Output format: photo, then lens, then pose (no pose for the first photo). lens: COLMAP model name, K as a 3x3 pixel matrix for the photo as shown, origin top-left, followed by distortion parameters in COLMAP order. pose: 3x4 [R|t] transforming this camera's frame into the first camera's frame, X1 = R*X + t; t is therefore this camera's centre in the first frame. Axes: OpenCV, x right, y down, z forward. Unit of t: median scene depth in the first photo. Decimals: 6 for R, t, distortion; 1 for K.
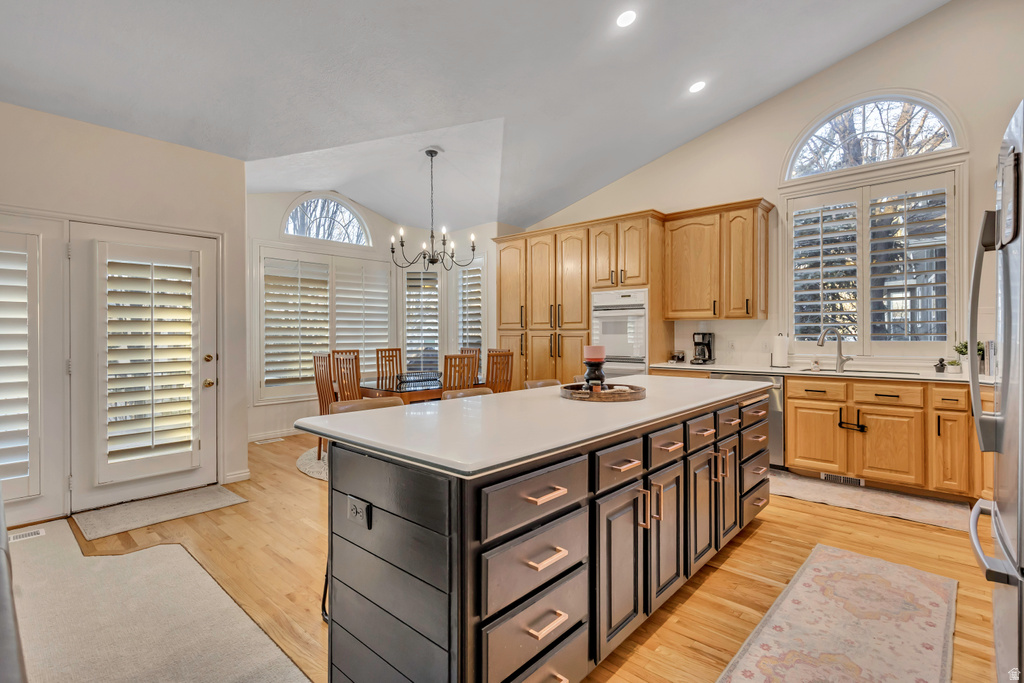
lens RADIAL K [[443.2, 0, 509.6], [0, 443.2, 332.5], [0, 0, 1]] dist [-0.001789, 0.000086]
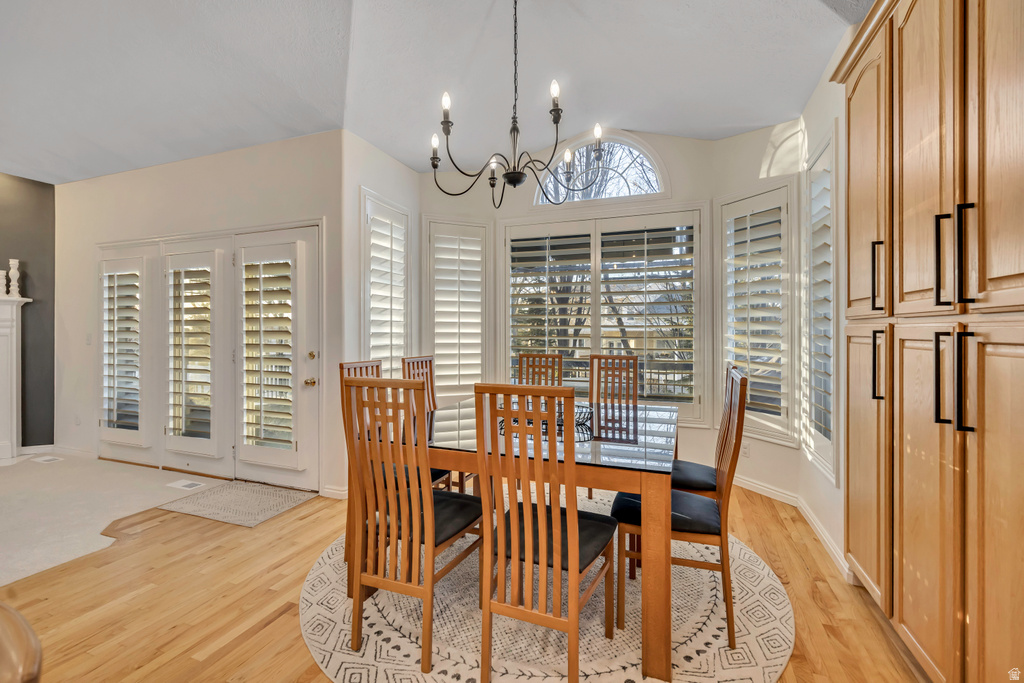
lens RADIAL K [[443.2, 0, 509.6], [0, 443.2, 332.5], [0, 0, 1]] dist [-0.001789, 0.000086]
pose [[0.392114, 0.005713, -0.919899, 0.344984], [-0.000261, 0.999981, 0.006100, 0.003784], [0.919916, -0.002152, 0.392108, 1.027640]]
